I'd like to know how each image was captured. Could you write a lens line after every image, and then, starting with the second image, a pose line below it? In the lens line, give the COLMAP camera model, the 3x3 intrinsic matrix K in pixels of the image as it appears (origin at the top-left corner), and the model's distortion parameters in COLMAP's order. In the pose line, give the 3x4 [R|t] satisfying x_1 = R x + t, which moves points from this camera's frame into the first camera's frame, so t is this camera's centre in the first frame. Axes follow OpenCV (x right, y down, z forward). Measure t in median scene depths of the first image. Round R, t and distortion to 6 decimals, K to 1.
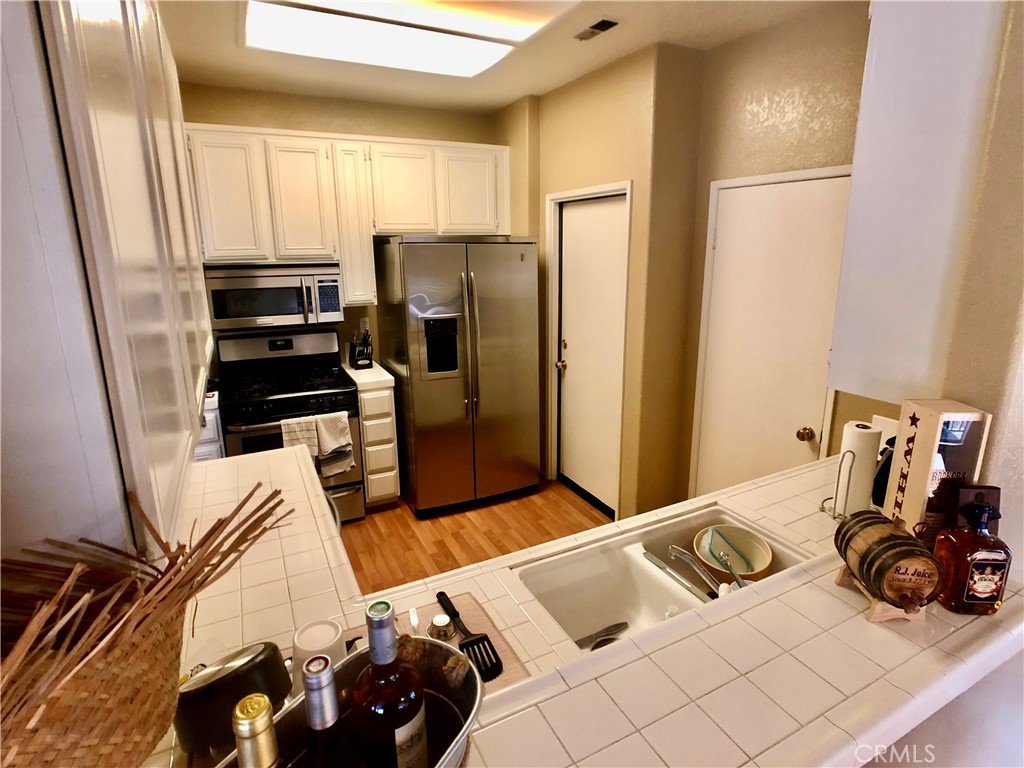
lens RADIAL K [[538.2, 0, 521.8], [0, 538.2, 371.2], [0, 0, 1]] dist [-0.020654, -0.000190]
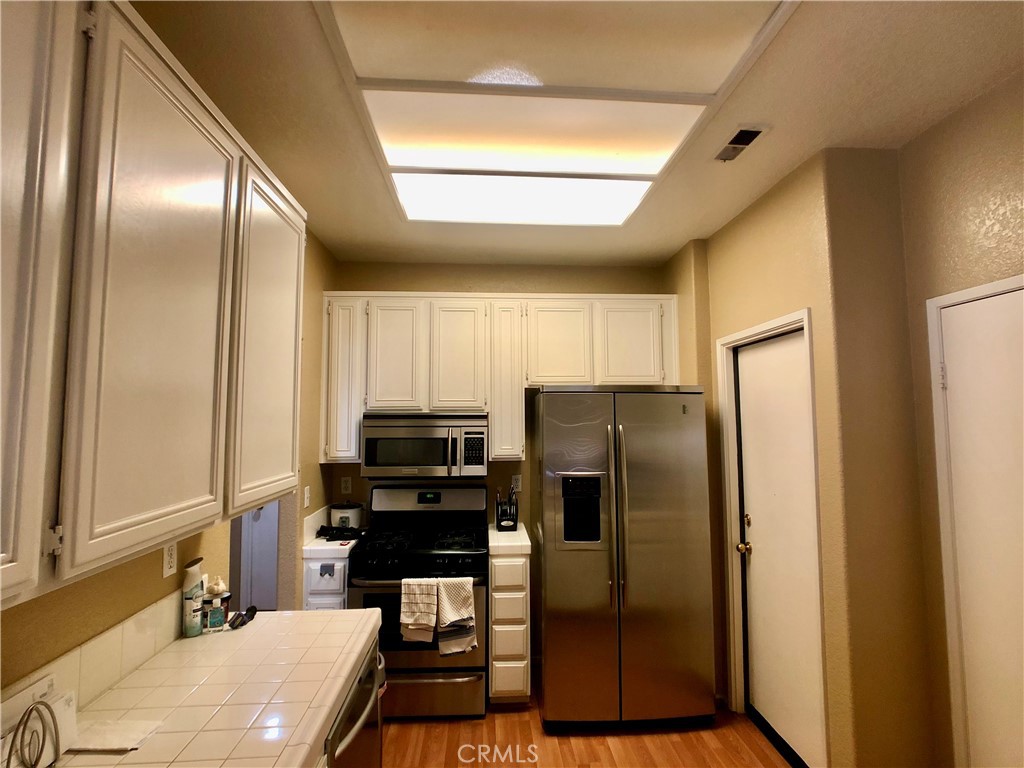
lens RADIAL K [[538.2, 0, 521.8], [0, 538.2, 371.2], [0, 0, 1]] dist [-0.020654, -0.000190]
pose [[0.918575, -0.031207, -0.394014, 0.103475], [-0.093188, 0.951675, -0.292628, 0.002076], [0.384105, 0.305518, 0.871276, 0.149594]]
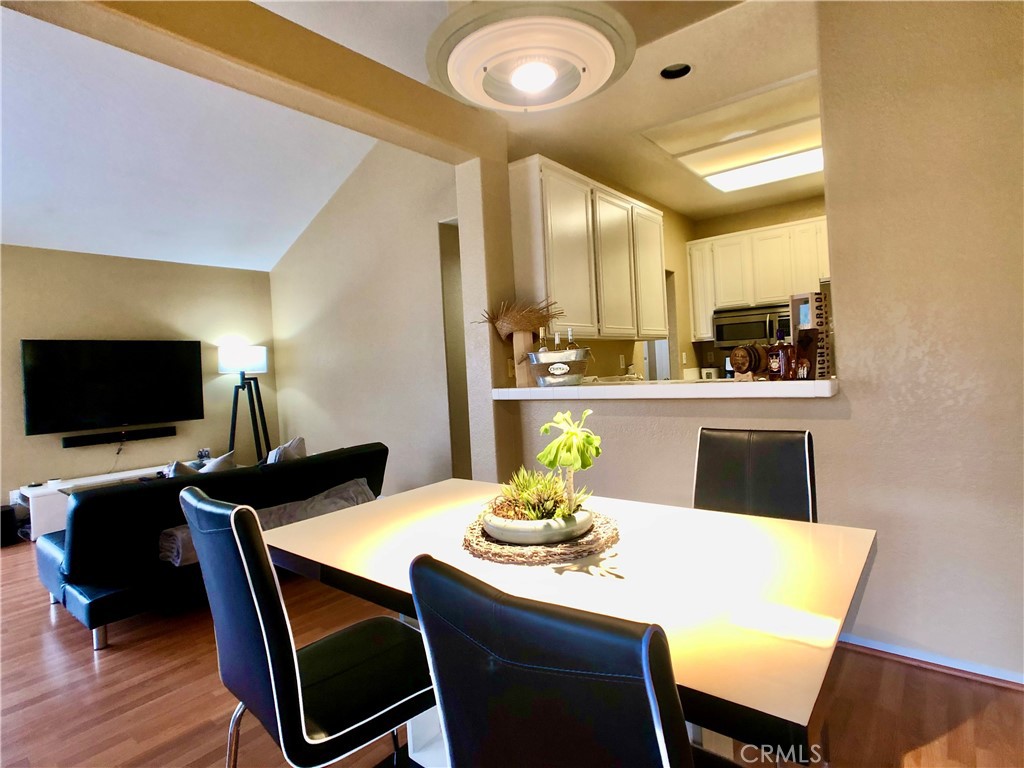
lens RADIAL K [[538.2, 0, 521.8], [0, 538.2, 371.2], [0, 0, 1]] dist [-0.020654, -0.000190]
pose [[0.406718, -0.006649, -0.913530, 0.707122], [-0.158895, 0.984217, -0.077906, 0.217200], [0.899629, 0.176841, 0.399242, -0.236877]]
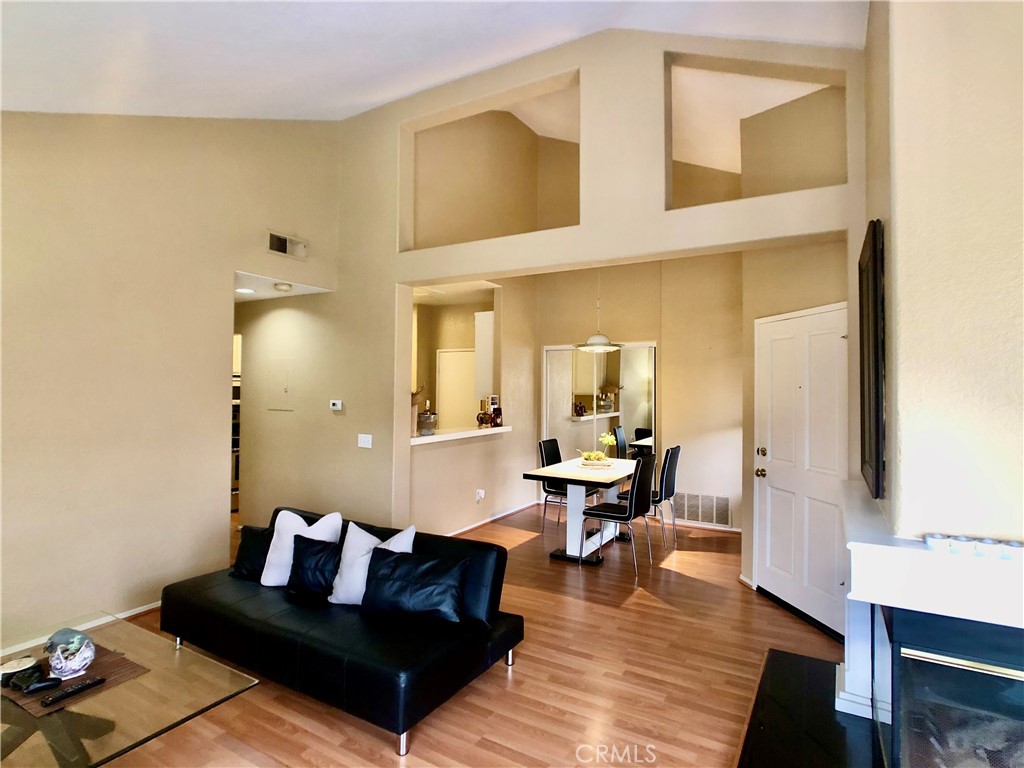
lens RADIAL K [[538.2, 0, 521.8], [0, 538.2, 371.2], [0, 0, 1]] dist [-0.020654, -0.000190]
pose [[0.841058, 0.027743, 0.540233, -0.649299], [0.110034, 0.969031, -0.221069, 0.354037], [-0.529635, 0.245376, 0.811959, -1.233278]]
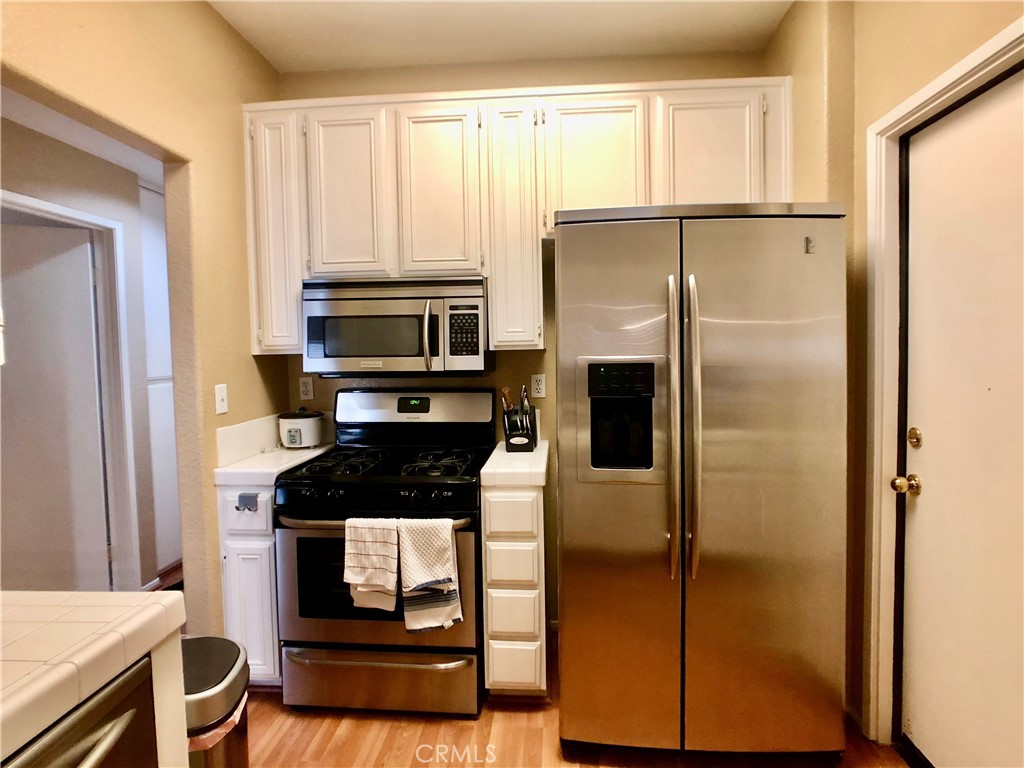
lens RADIAL K [[538.2, 0, 521.8], [0, 538.2, 371.2], [0, 0, 1]] dist [-0.020654, -0.000190]
pose [[0.853508, 0.014935, -0.520865, 0.033643], [-0.108567, 0.982749, -0.149724, -0.003608], [0.509644, 0.184339, 0.840406, 0.504719]]
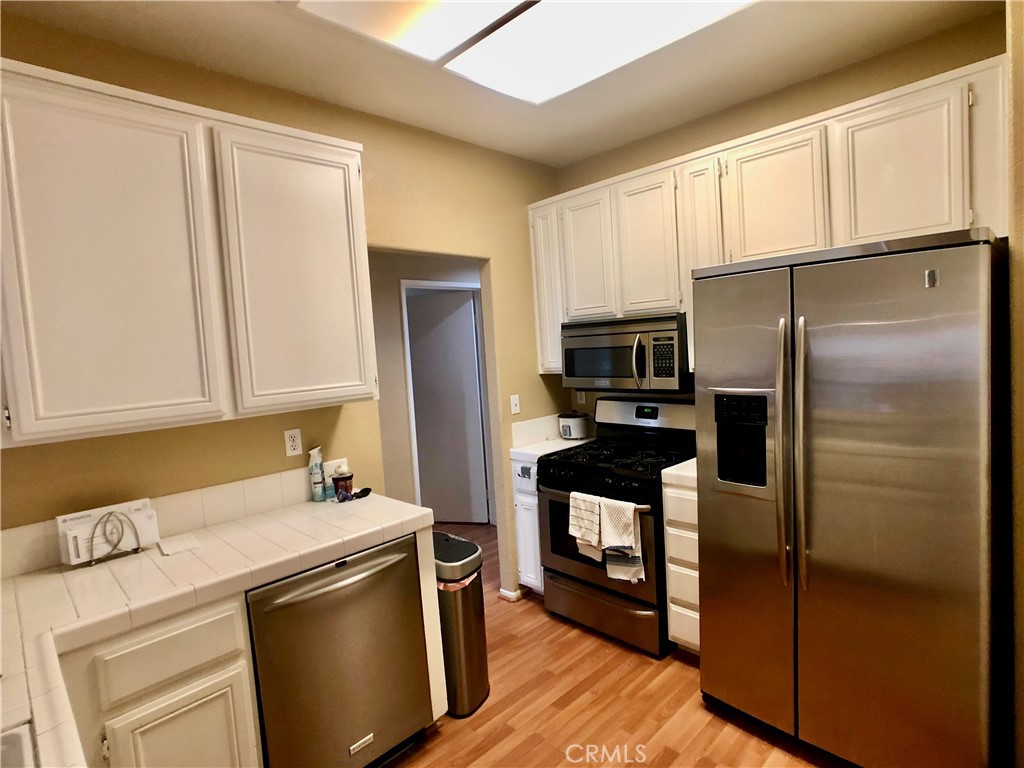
lens RADIAL K [[538.2, 0, 521.8], [0, 538.2, 371.2], [0, 0, 1]] dist [-0.020654, -0.000190]
pose [[0.301808, 0.034100, -0.952759, 0.340597], [-0.161172, 0.986801, -0.015736, -0.072552], [0.939647, 0.158308, 0.303320, 0.560265]]
